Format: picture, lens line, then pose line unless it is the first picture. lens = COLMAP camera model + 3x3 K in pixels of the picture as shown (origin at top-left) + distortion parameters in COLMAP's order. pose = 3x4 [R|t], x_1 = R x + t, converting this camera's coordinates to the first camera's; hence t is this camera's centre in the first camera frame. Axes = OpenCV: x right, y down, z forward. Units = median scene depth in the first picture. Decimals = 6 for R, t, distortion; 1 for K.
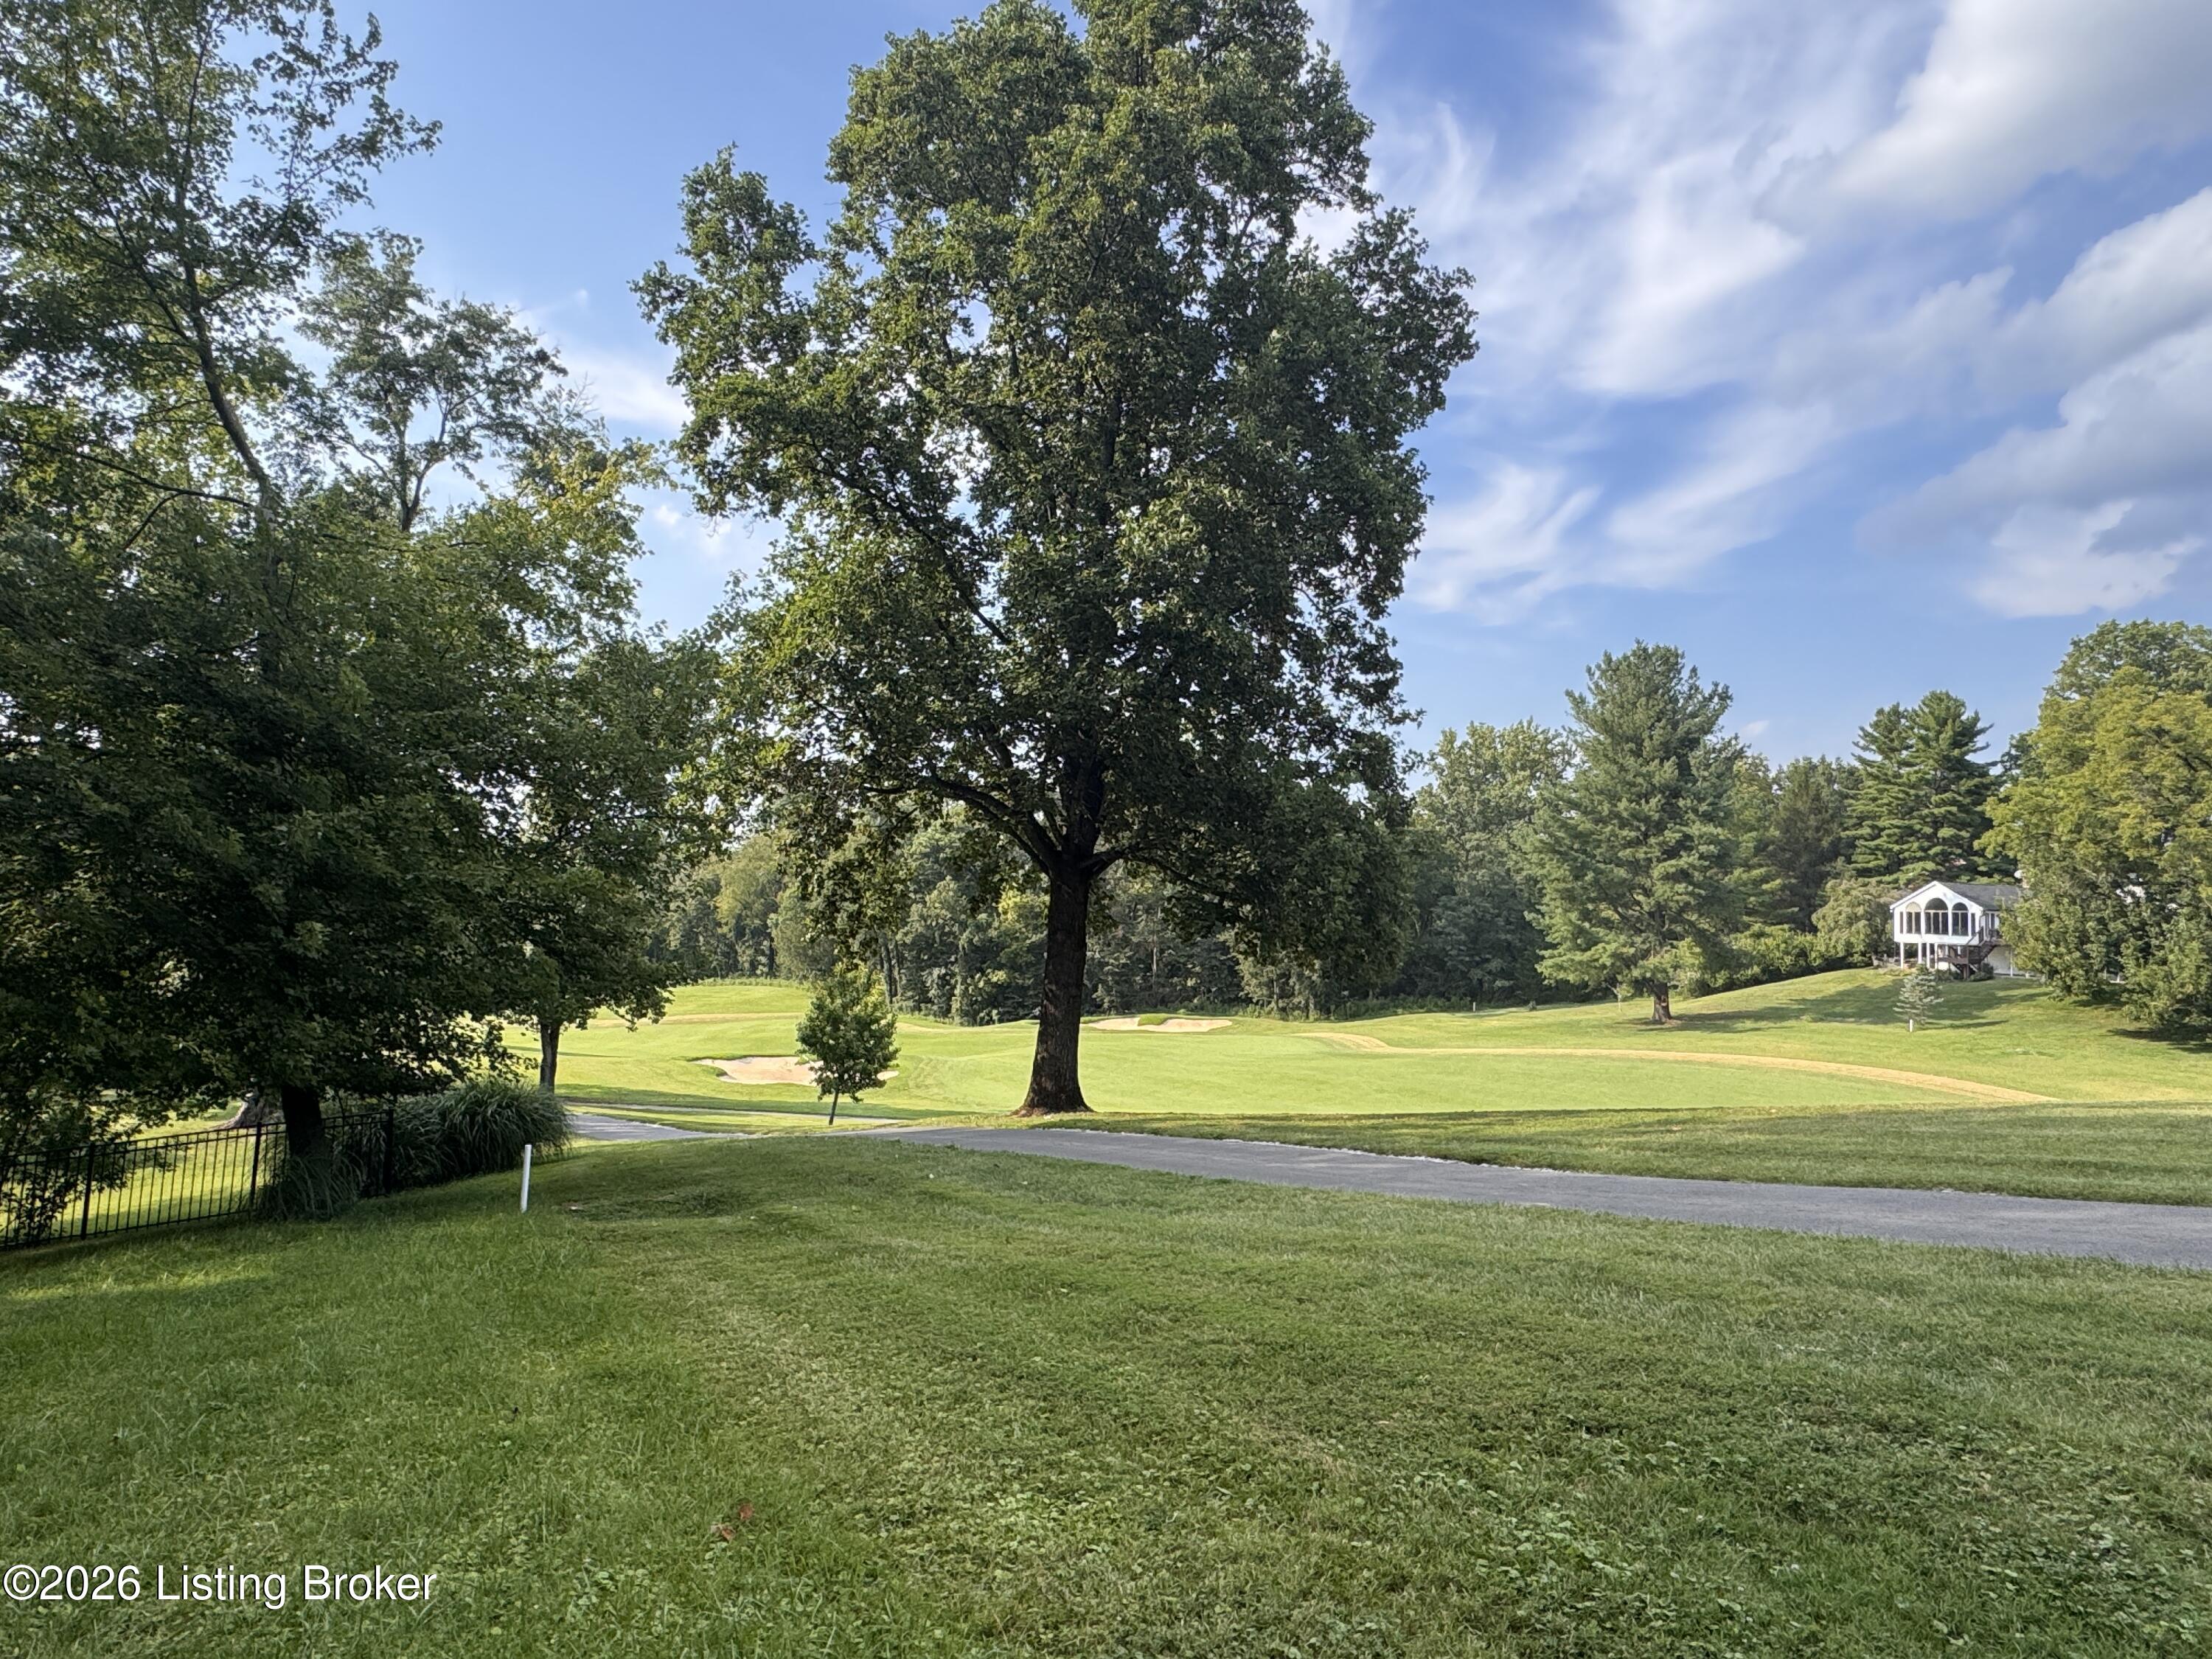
lens RADIAL K [[1324.5, 0, 1119.4], [0, 1324.5, 827.2], [0, 0, 1]] dist [0.003555, -0.000392]
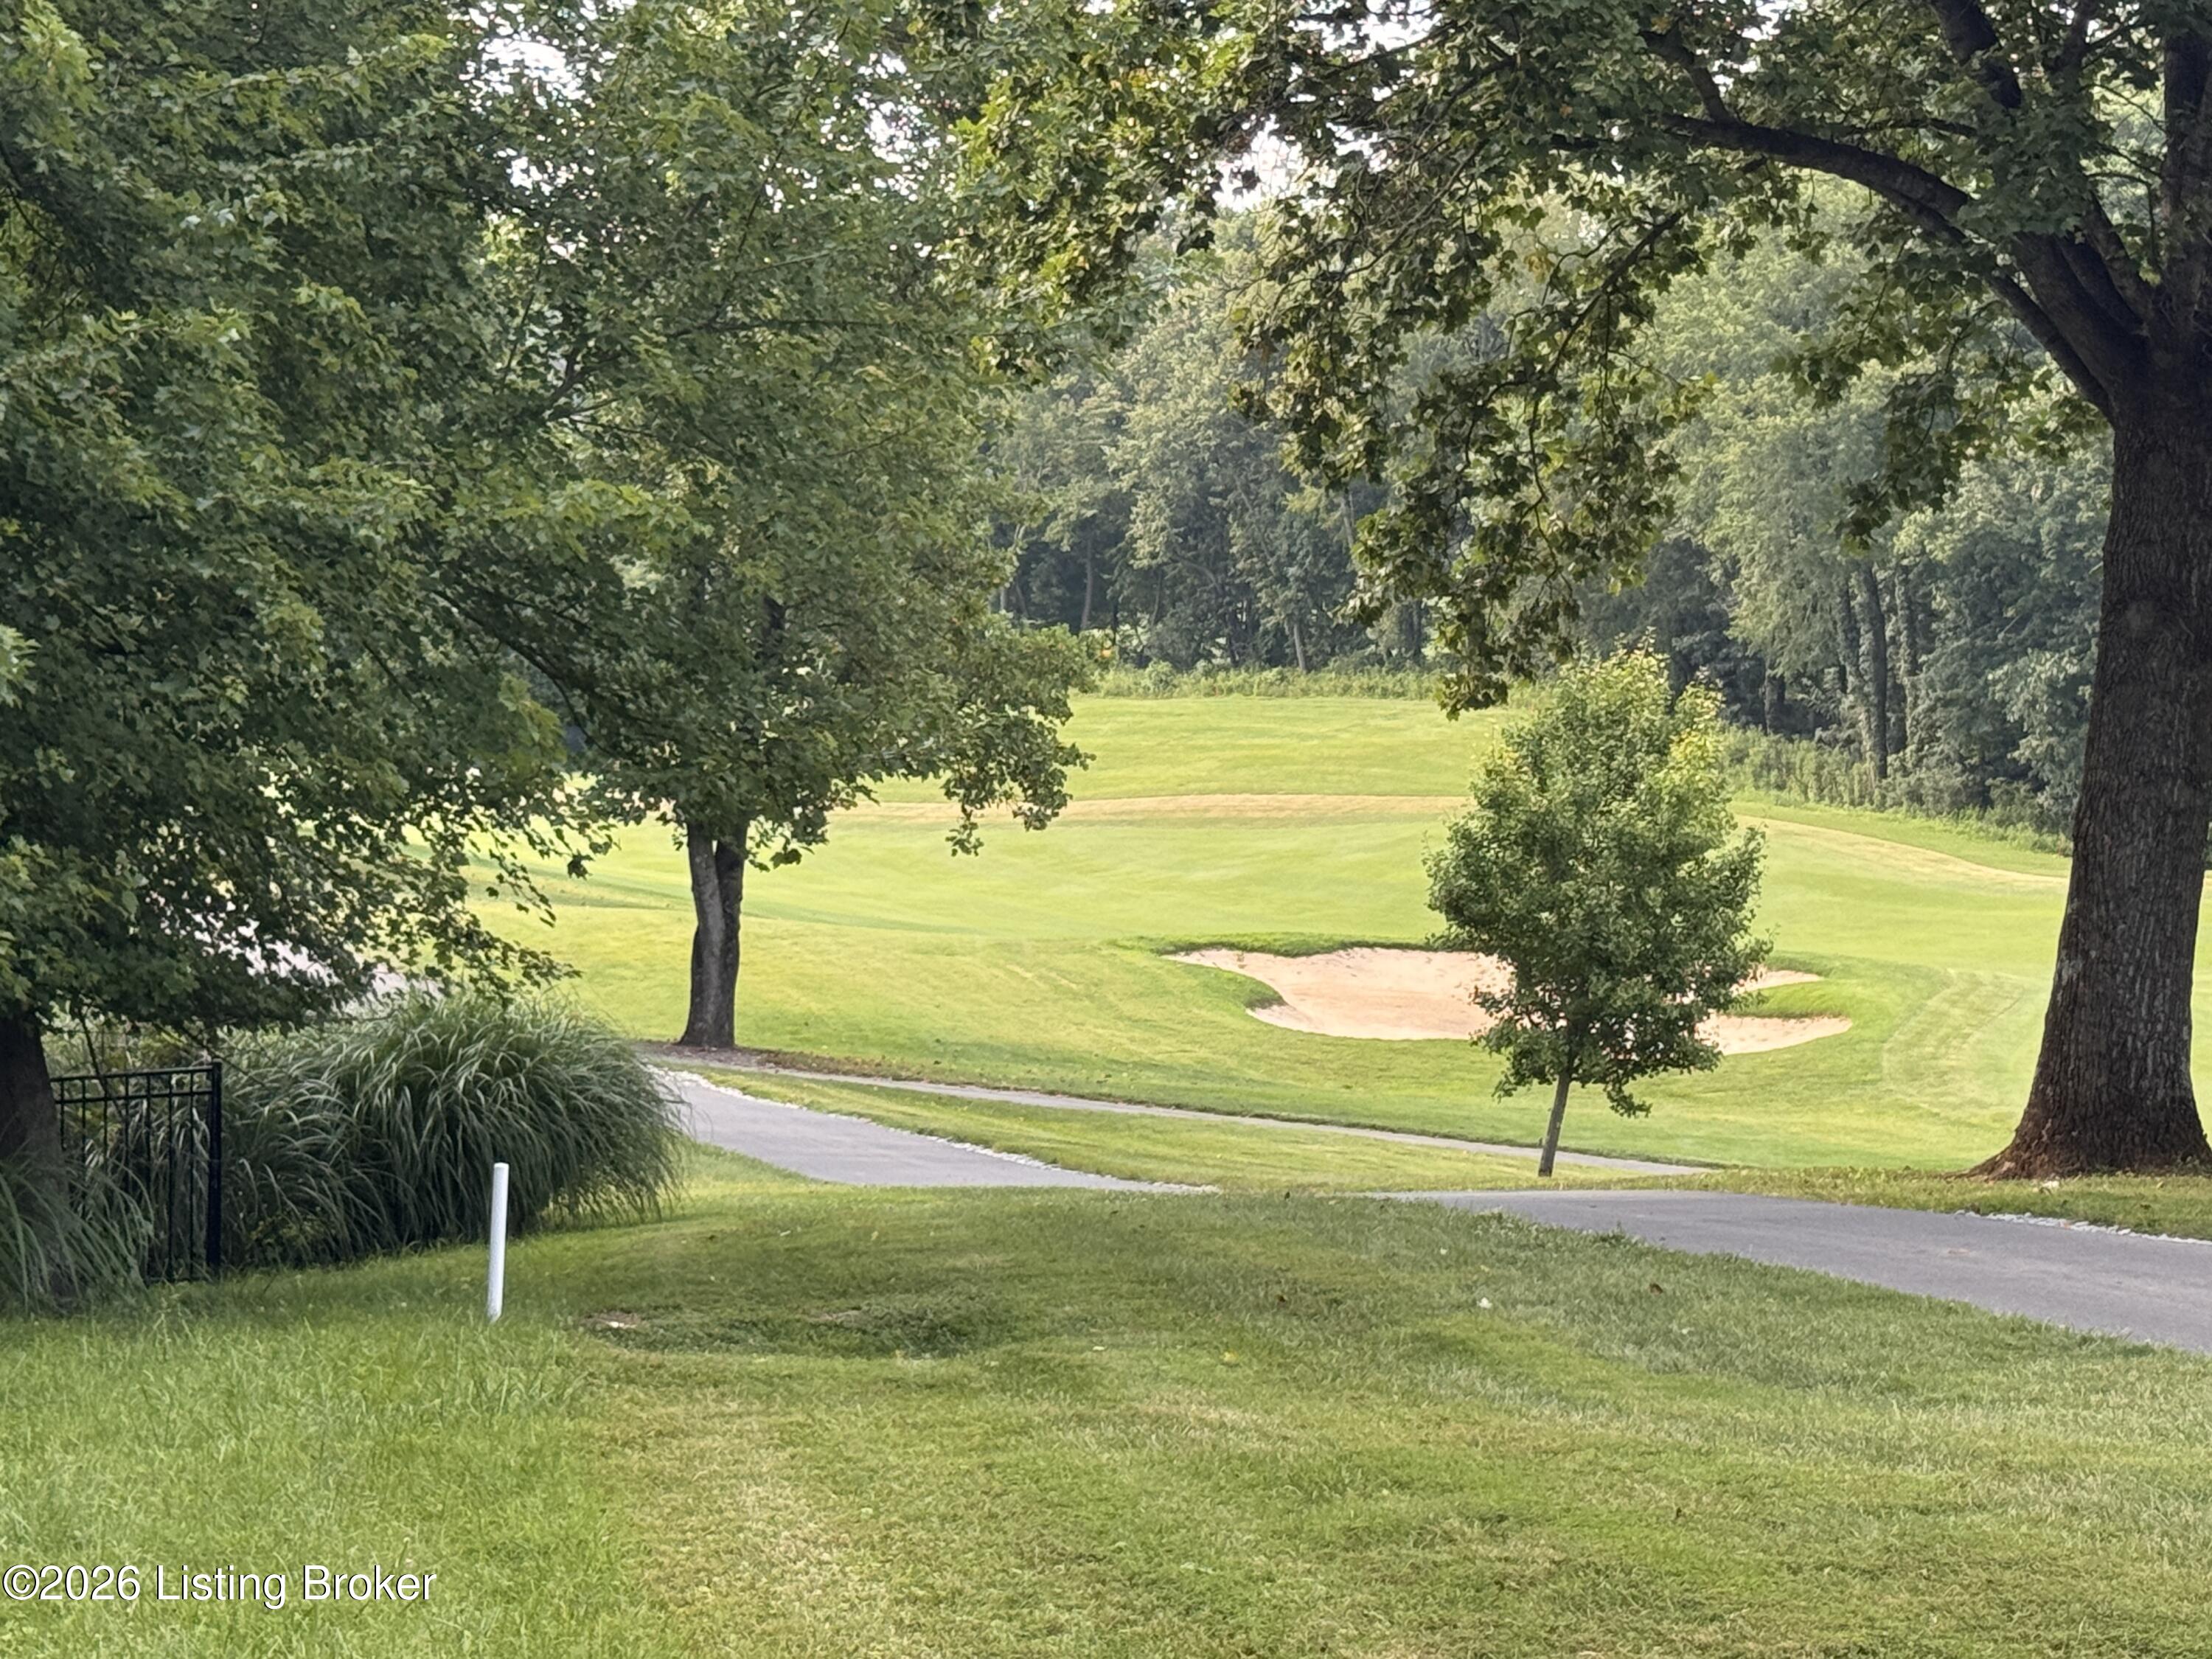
lens RADIAL K [[4998.7, 0, 1107.1], [0, 4998.7, 831.5], [0, 0, 1]] dist [-0.103182, 0.000000]
pose [[0.943257, 0.030499, -0.330661, 0.066085], [0.017710, 0.989735, 0.141810, -0.020950], [0.331592, -0.139619, 0.933034, -0.098321]]
